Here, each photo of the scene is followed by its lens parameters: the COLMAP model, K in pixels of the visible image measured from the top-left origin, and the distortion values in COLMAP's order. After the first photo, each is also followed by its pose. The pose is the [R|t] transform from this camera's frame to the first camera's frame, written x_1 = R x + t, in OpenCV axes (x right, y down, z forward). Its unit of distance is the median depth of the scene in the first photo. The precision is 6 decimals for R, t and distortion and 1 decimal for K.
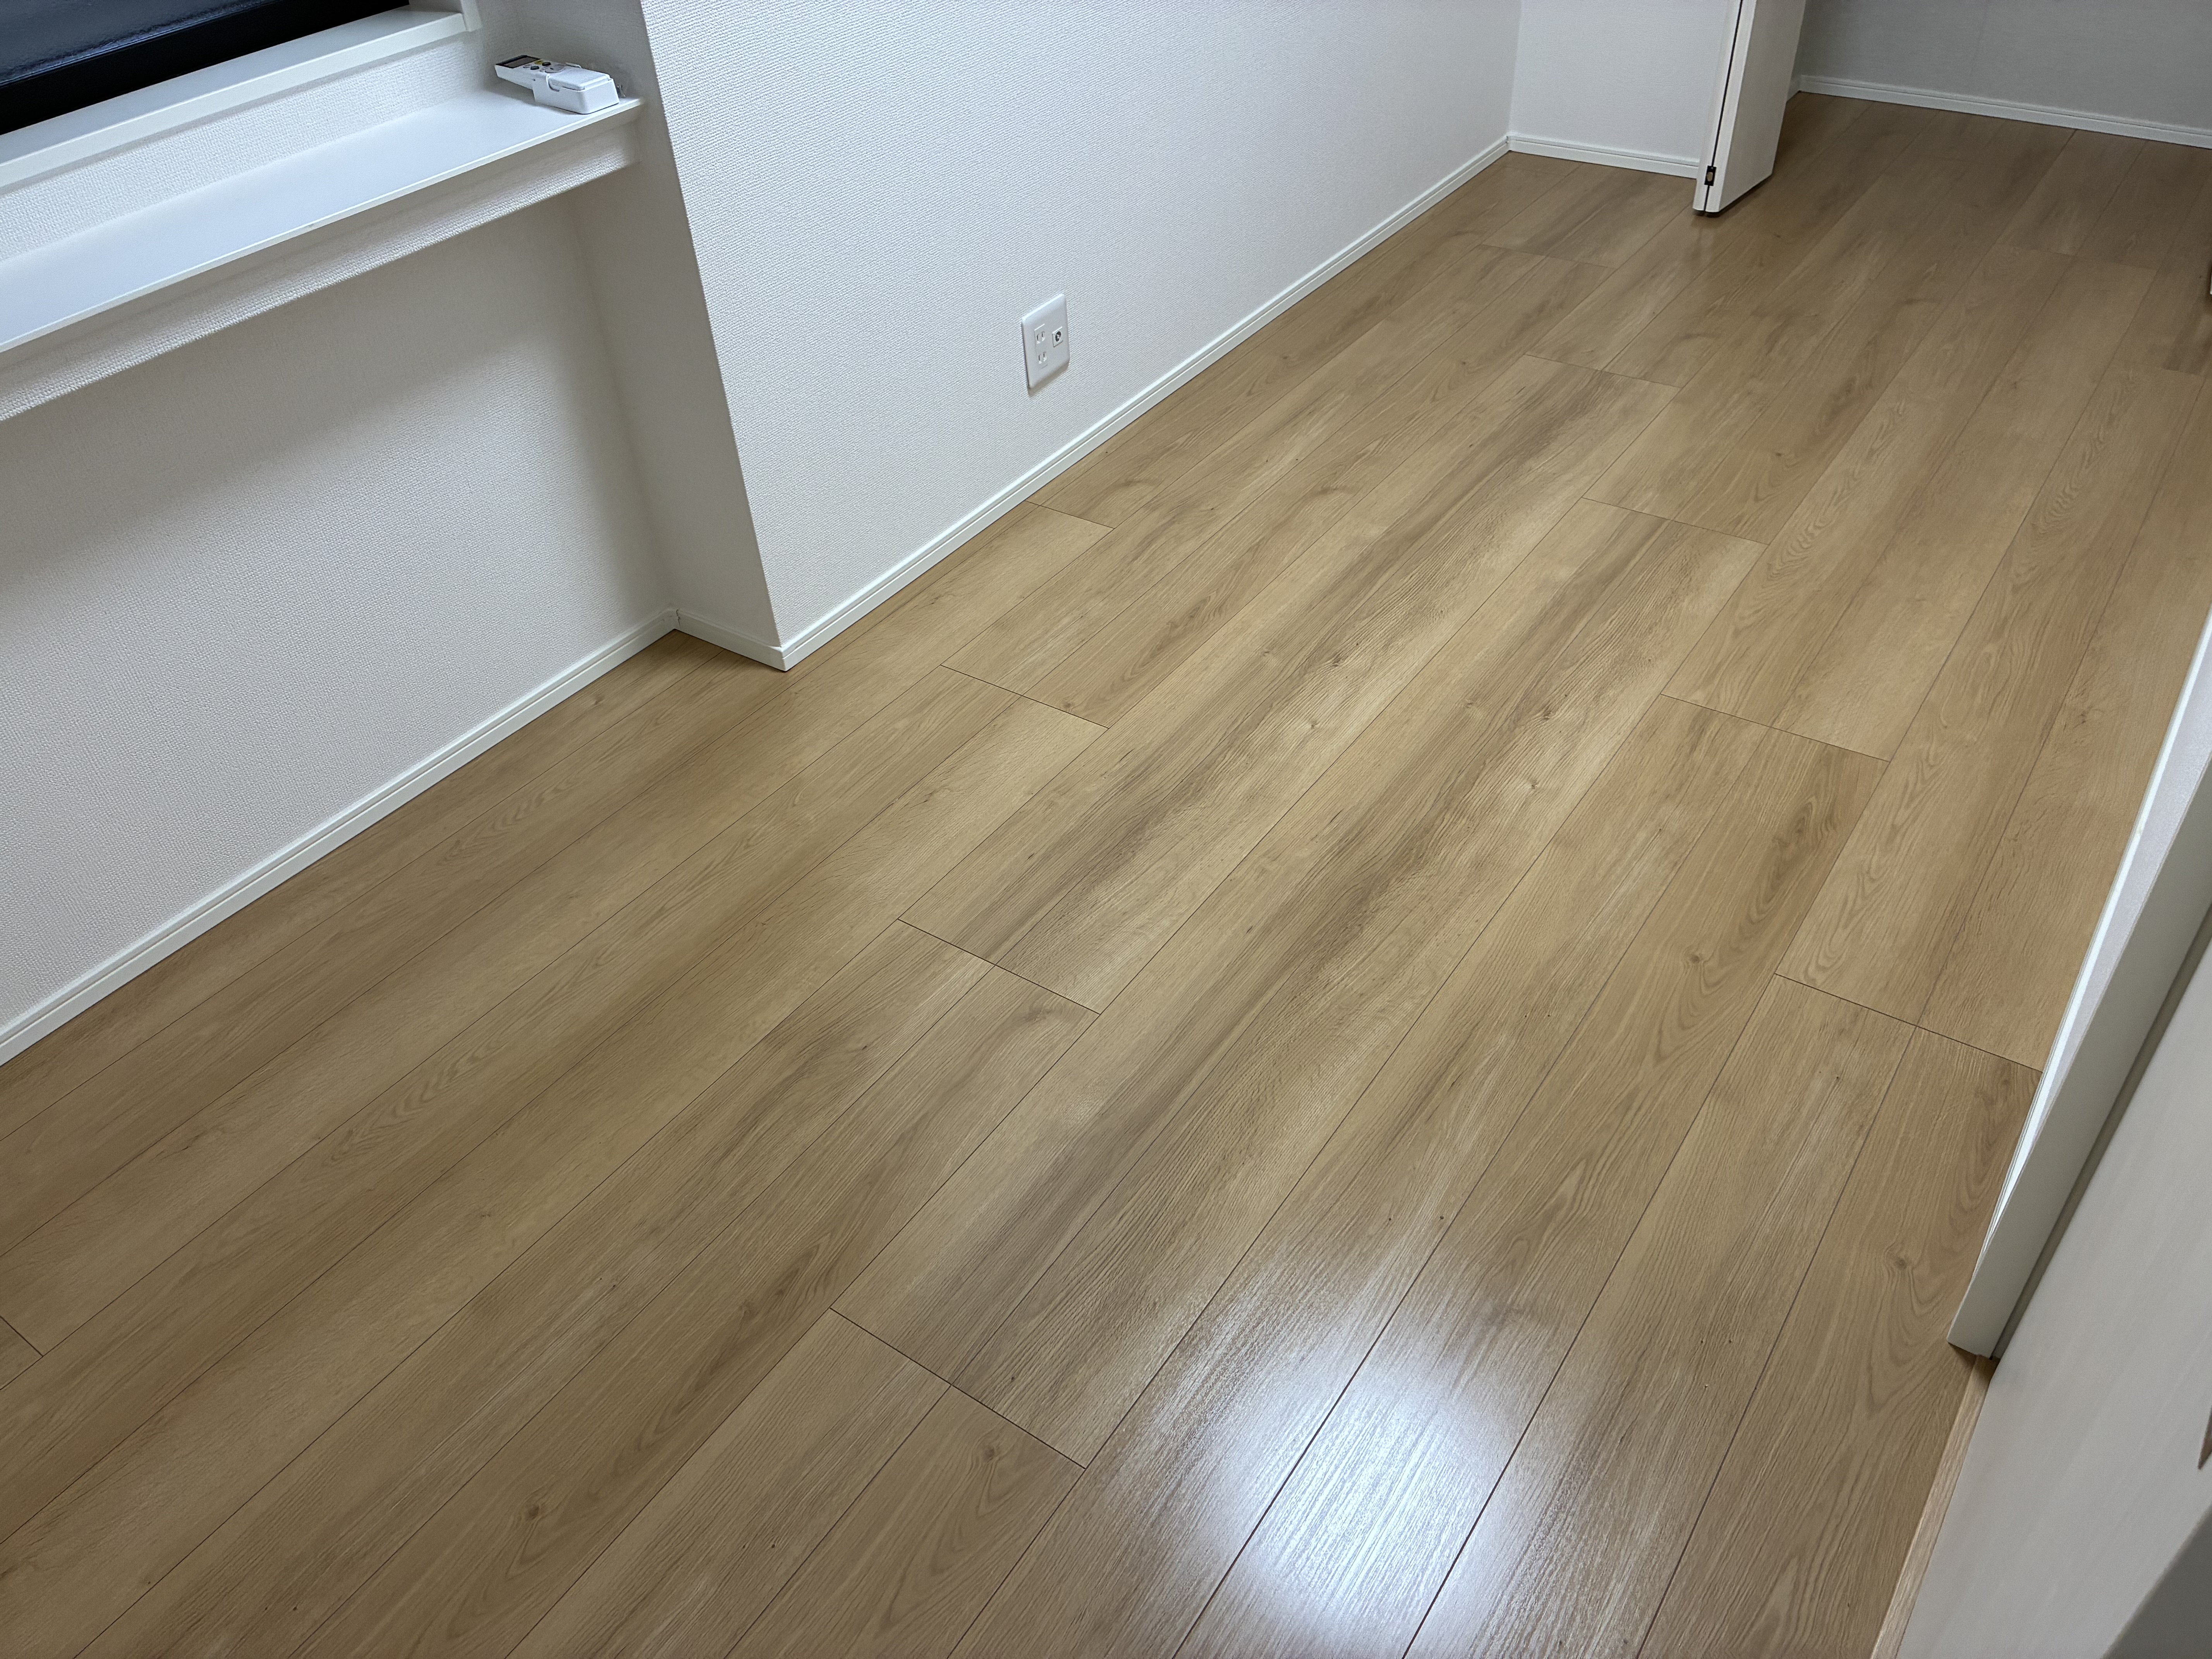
lens RADIAL K [[1694.1, 0, 1106.9], [0, 1694.1, 823.8], [0, 0, 1]] dist [0.051178, -0.051651]
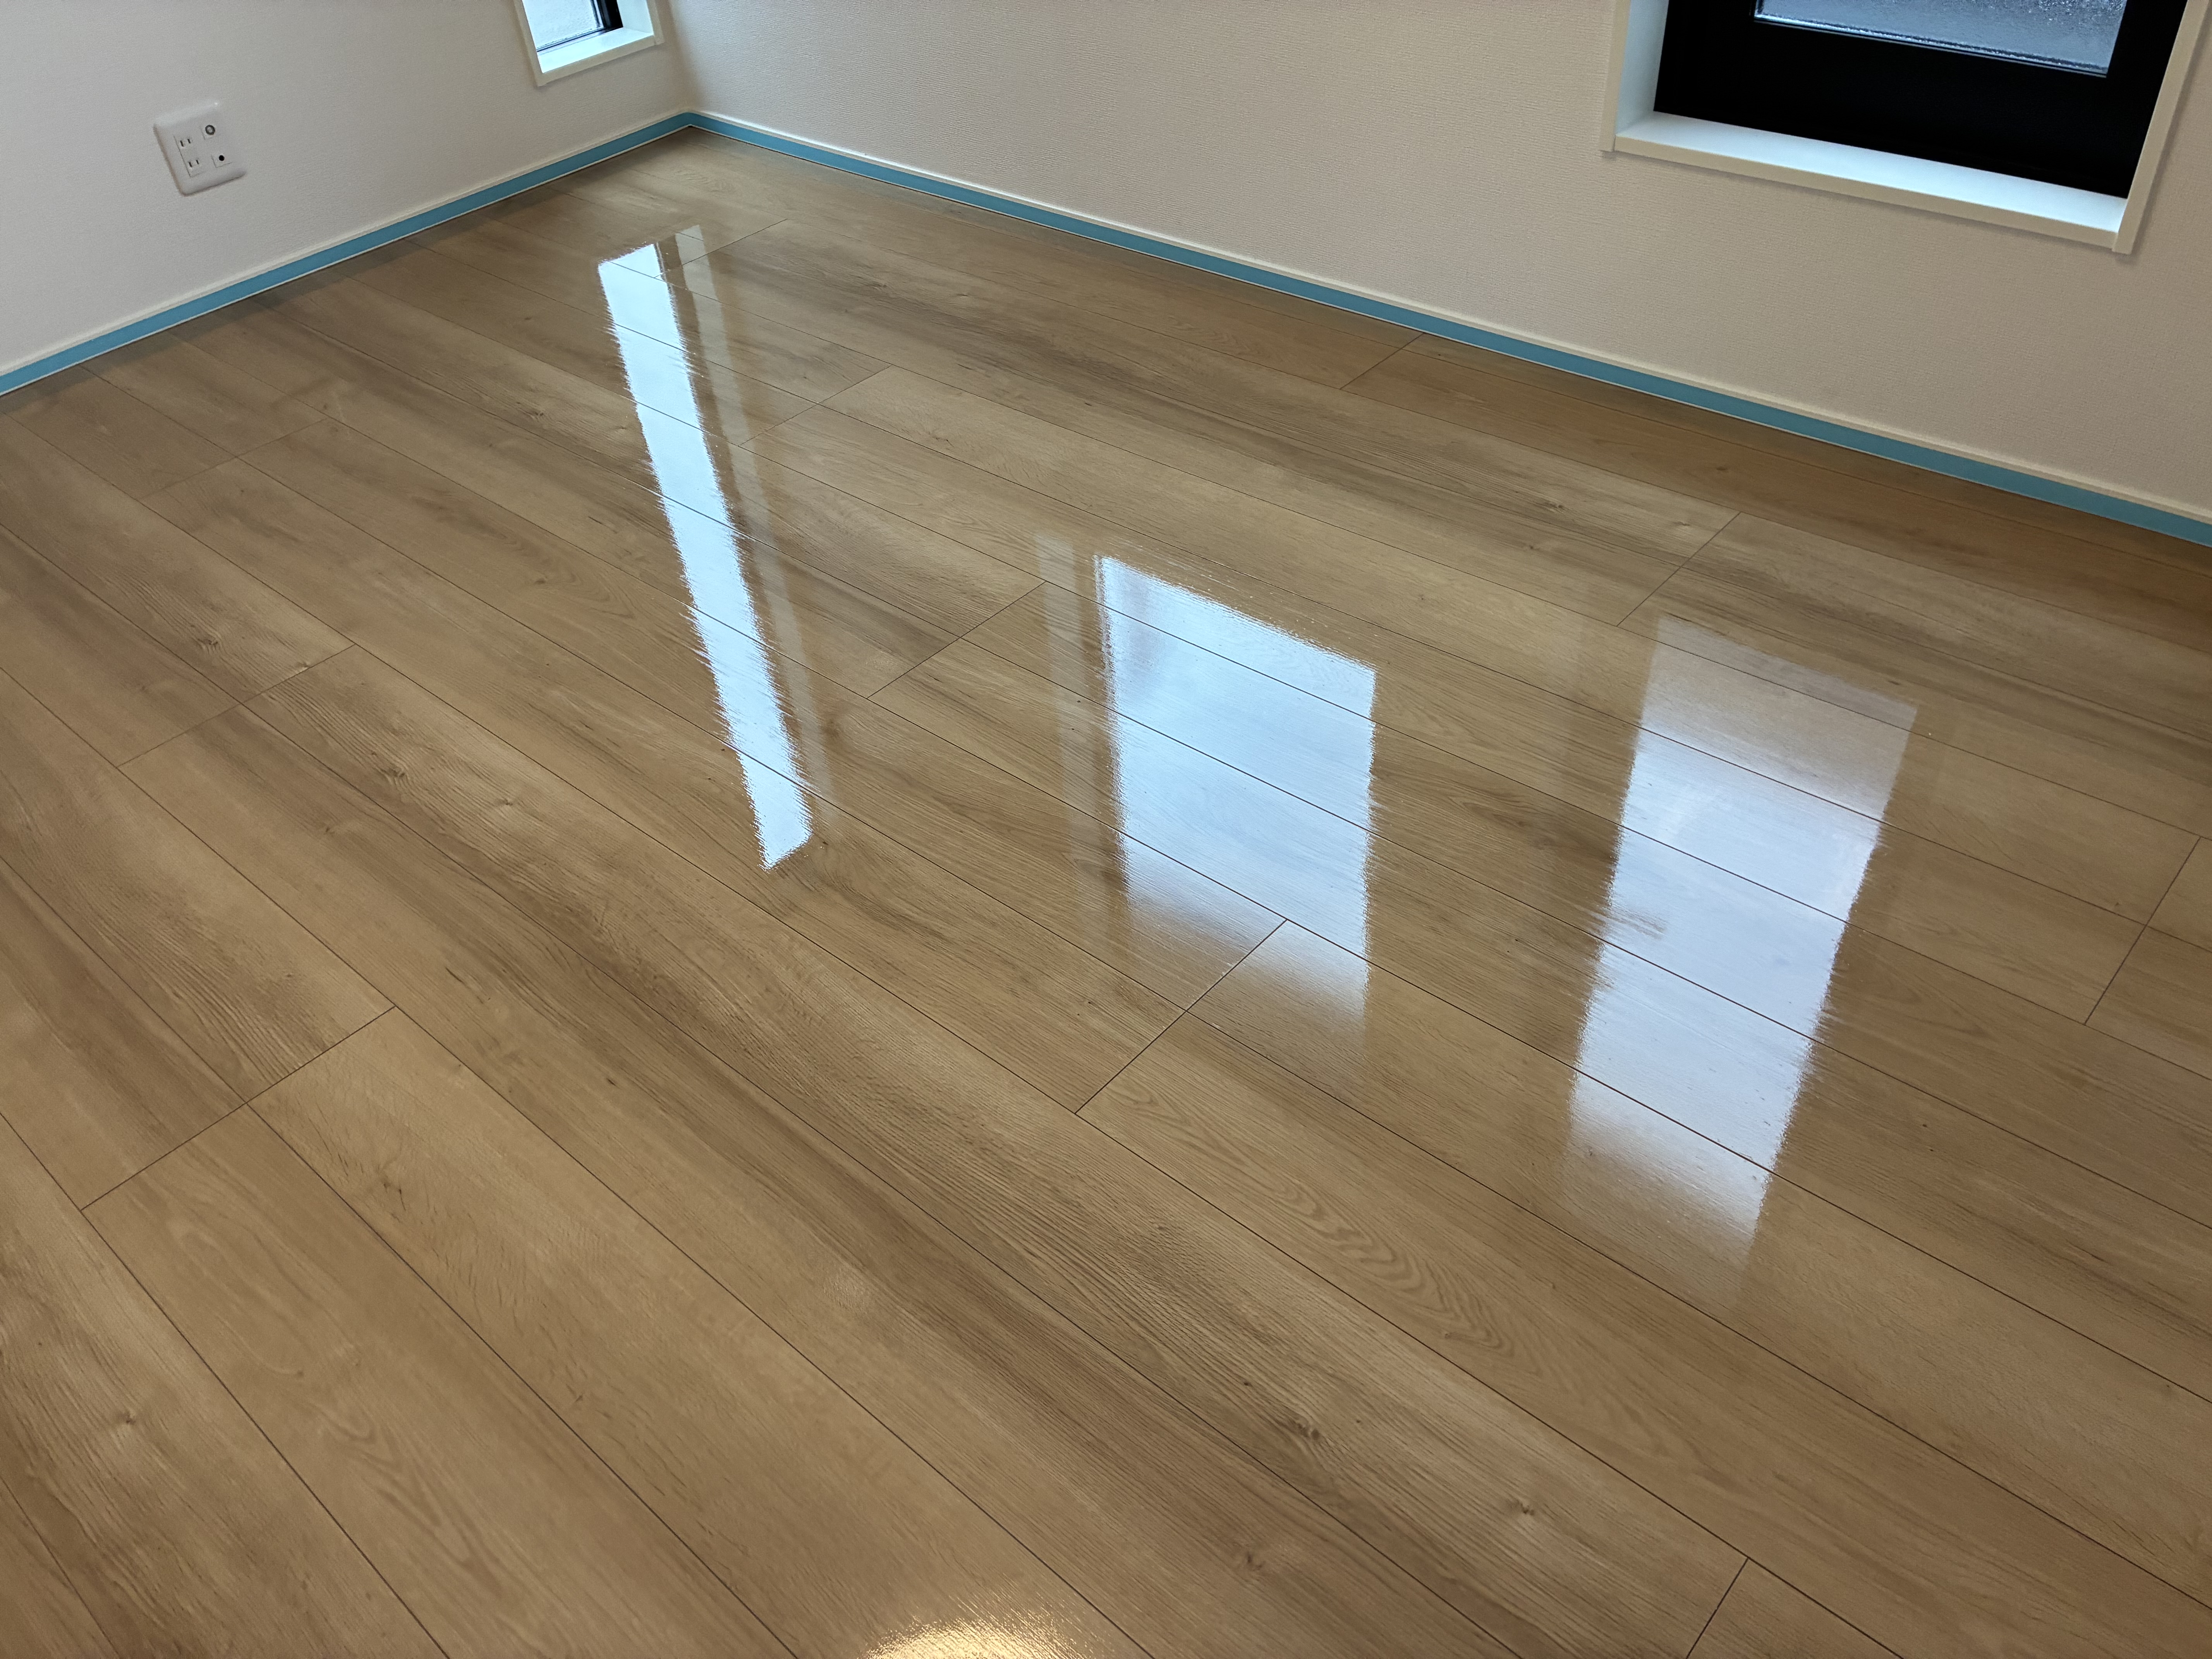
lens RADIAL K [[1694.1, 0, 1100.6], [0, 1694.1, 831.0], [0, 0, 1]] dist [0.051178, -0.051651]
pose [[0.122716, -0.617529, 0.776917, -0.421607], [0.684370, 0.619589, 0.384379, -0.153534], [-0.718734, 0.484529, 0.498651, 0.417774]]
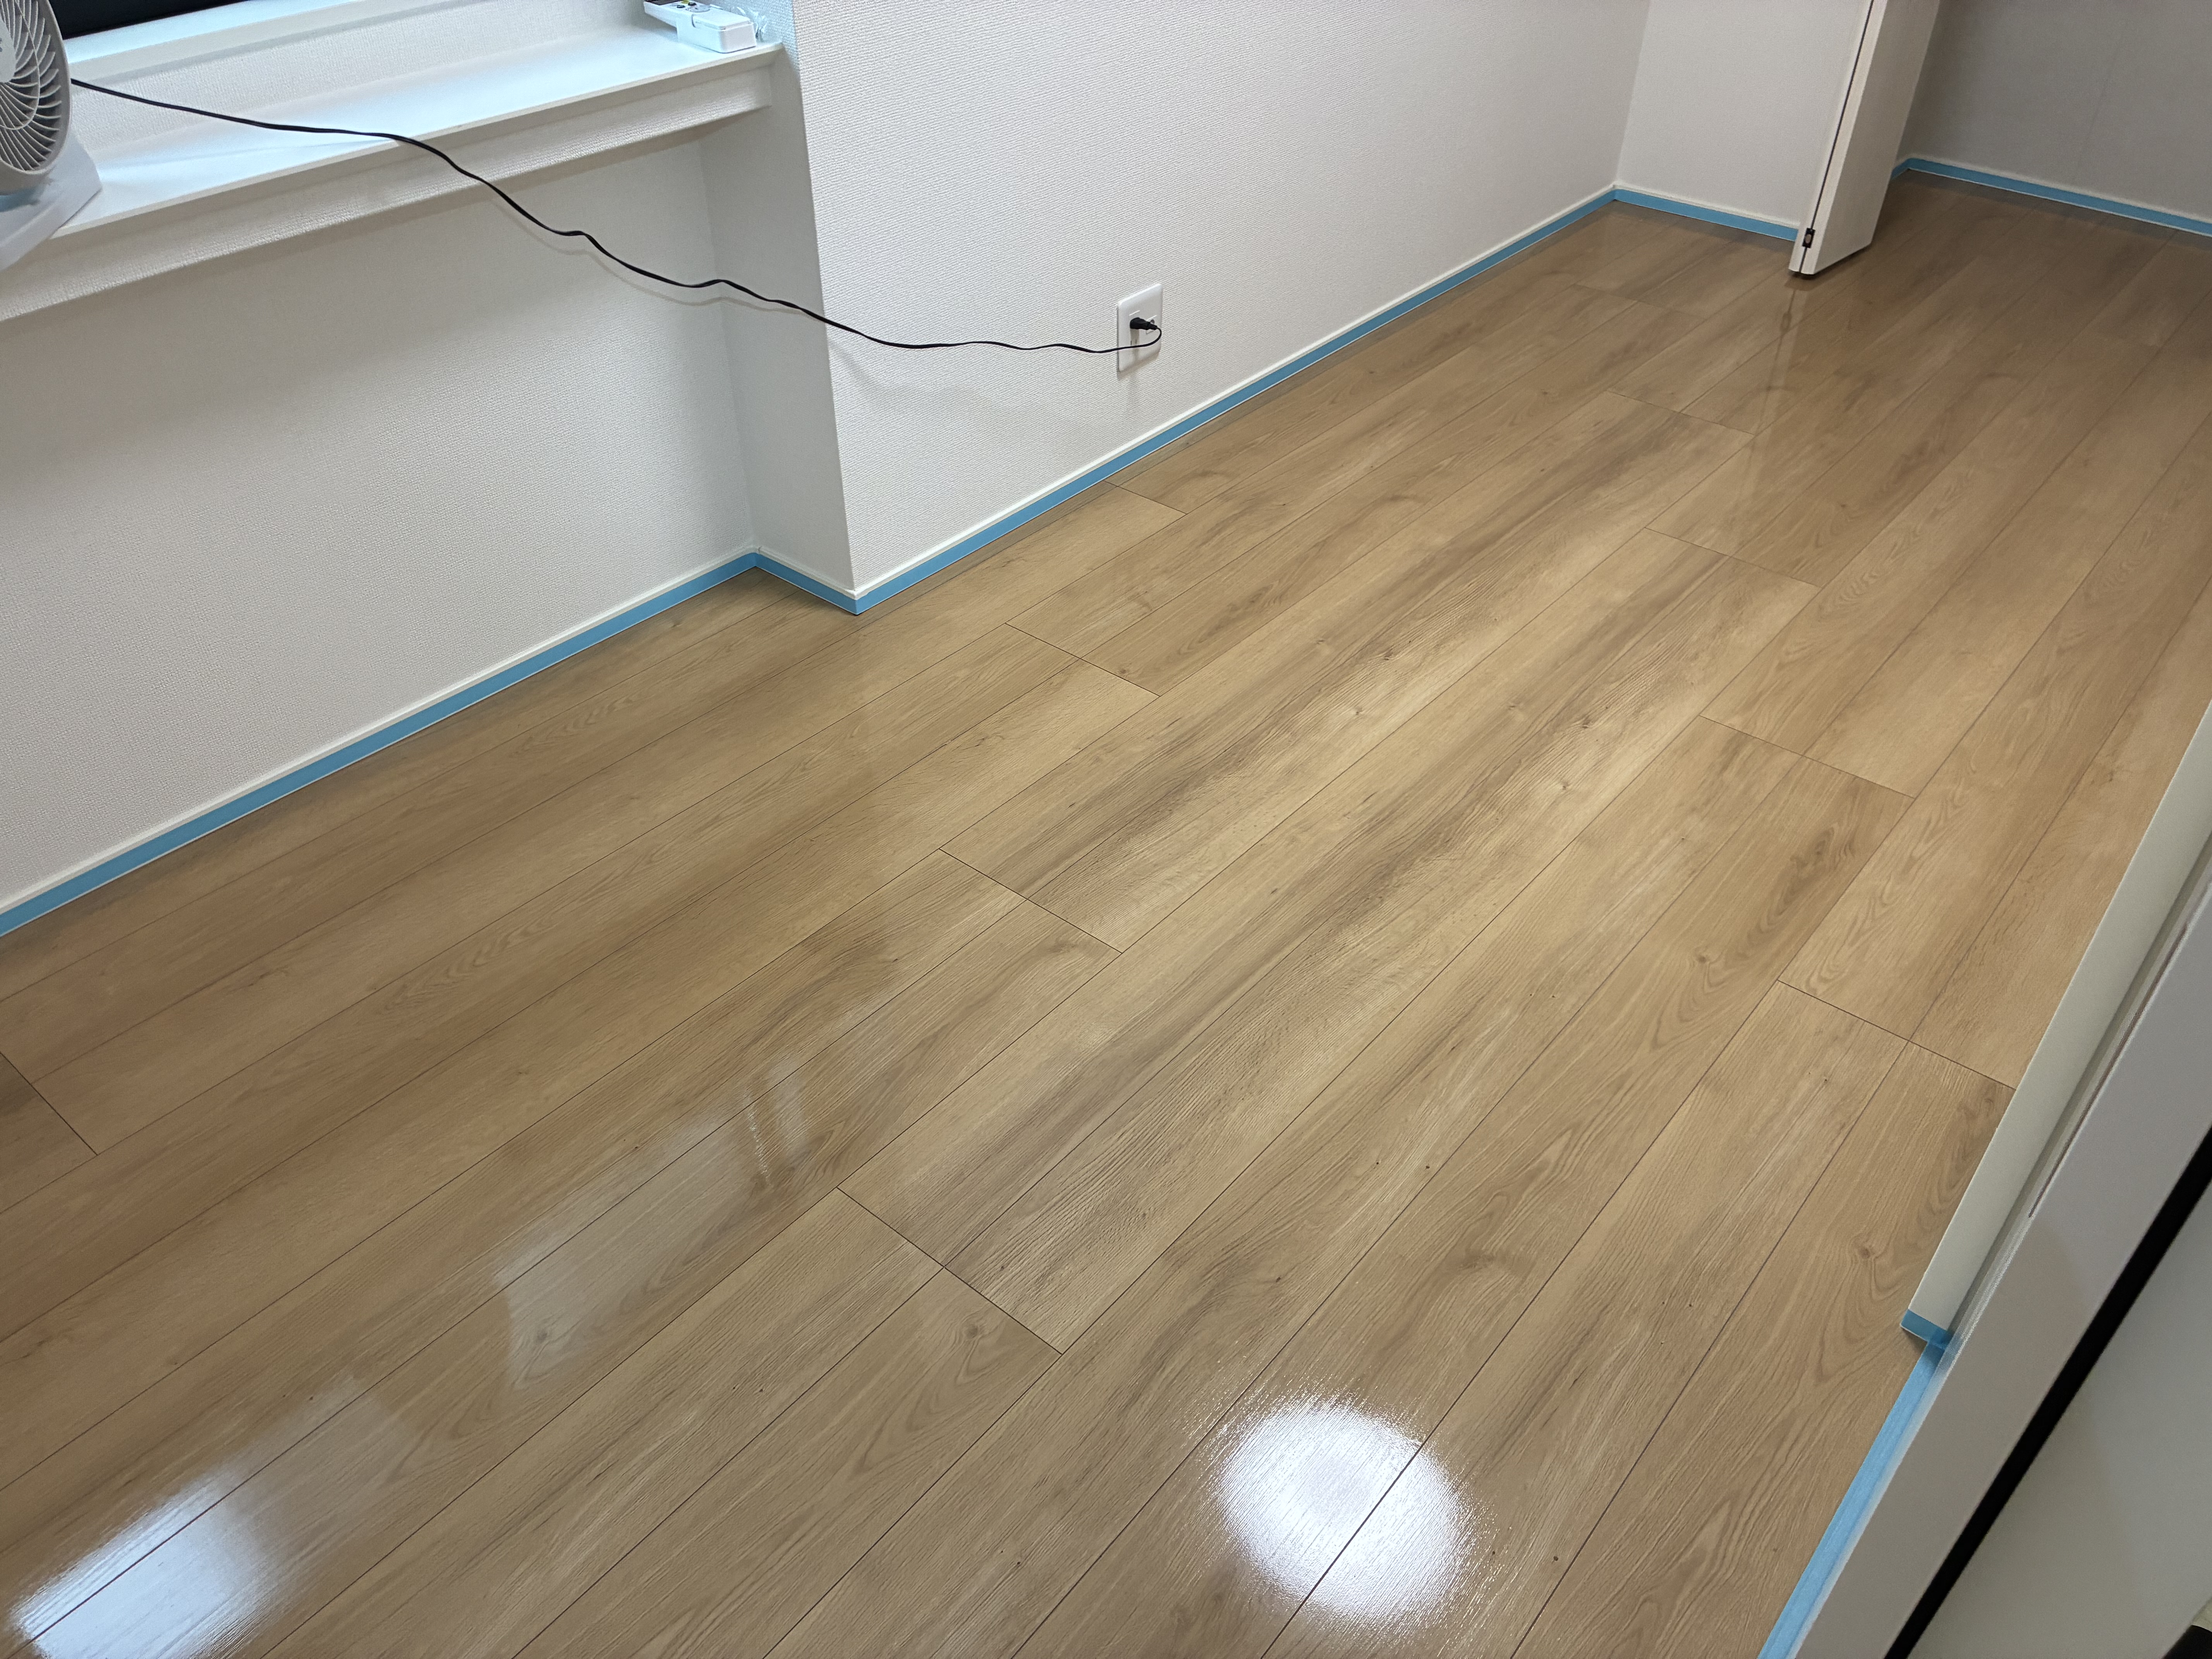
lens RADIAL K [[1694.1, 0, 1108.8], [0, 1694.1, 839.5], [0, 0, 1]] dist [0.051178, -0.051651]
pose [[0.994212, 0.103521, -0.028743, 0.010354], [-0.103848, 0.994542, -0.010123, 0.053651], [0.027538, 0.013049, 0.999536, -0.040910]]
